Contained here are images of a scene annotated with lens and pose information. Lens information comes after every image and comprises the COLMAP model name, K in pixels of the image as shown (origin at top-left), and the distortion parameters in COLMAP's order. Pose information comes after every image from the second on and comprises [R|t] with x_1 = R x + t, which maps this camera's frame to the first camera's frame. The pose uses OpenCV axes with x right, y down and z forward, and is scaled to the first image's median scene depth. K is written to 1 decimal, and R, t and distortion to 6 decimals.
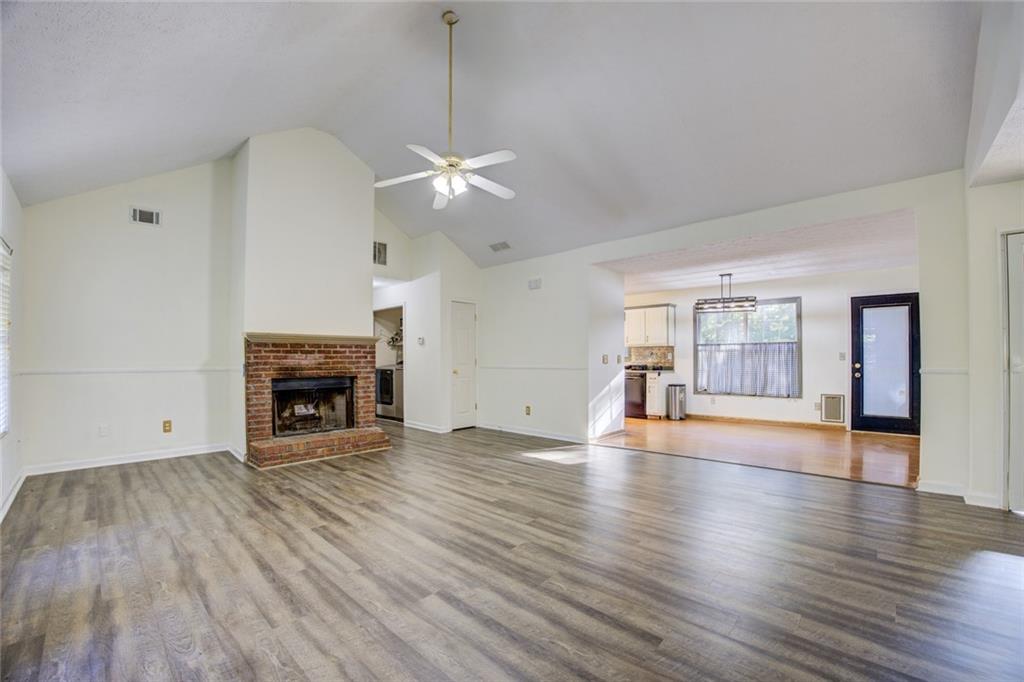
lens RADIAL K [[407.1, 0, 509.4], [0, 407.1, 360.2], [0, 0, 1]] dist [-0.025144, -0.000007]
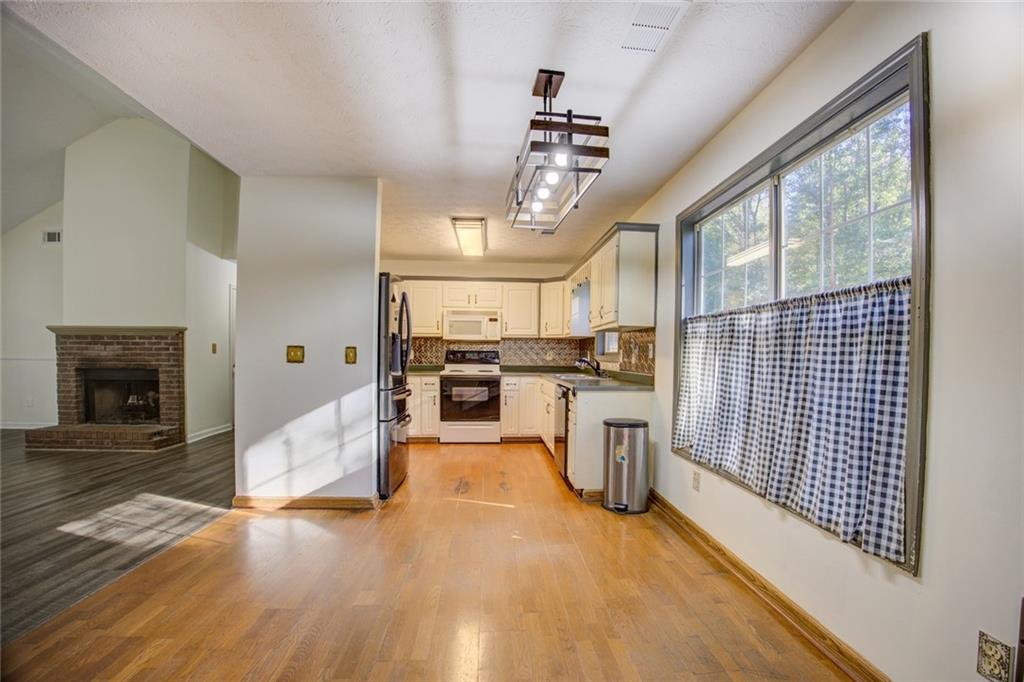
lens RADIAL K [[407.1, 0, 509.4], [0, 407.1, 360.2], [0, 0, 1]] dist [-0.025144, -0.000007]
pose [[0.732502, 0.021549, -0.680423, 0.876051], [-0.015924, 0.999768, 0.014520, -0.008206], [0.680578, 0.000199, 0.732675, 0.910978]]
